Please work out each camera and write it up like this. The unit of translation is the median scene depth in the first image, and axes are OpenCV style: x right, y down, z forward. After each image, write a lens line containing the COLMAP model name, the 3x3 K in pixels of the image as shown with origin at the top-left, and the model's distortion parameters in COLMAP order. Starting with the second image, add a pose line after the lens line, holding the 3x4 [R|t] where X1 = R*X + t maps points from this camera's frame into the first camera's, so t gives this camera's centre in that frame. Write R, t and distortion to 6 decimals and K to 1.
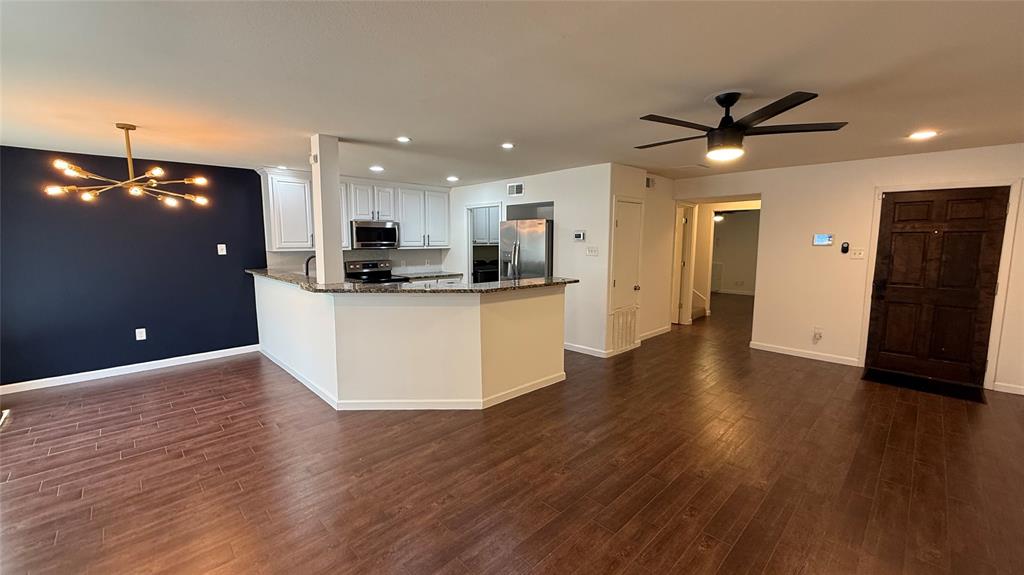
lens RADIAL K [[408.4, 0, 508.7], [0, 408.4, 285.5], [0, 0, 1]] dist [0.002356, 0.000207]
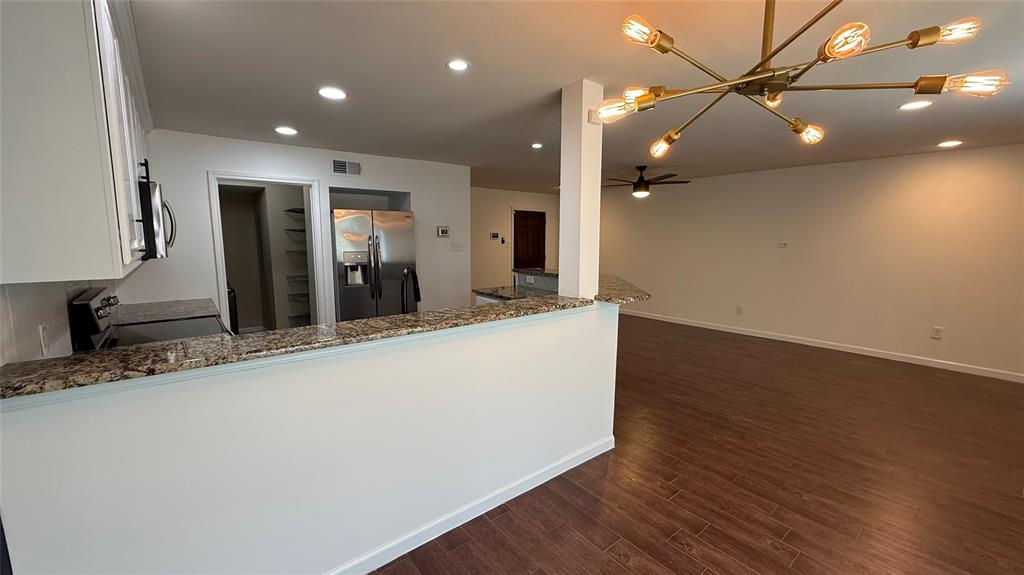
lens RADIAL K [[408.4, 0, 508.7], [0, 408.4, 285.5], [0, 0, 1]] dist [0.002356, 0.000207]
pose [[0.090114, -0.121896, 0.988444, -1.081588], [0.113116, 0.987312, 0.111444, -0.111328], [-0.989487, 0.101766, 0.102759, 0.986301]]
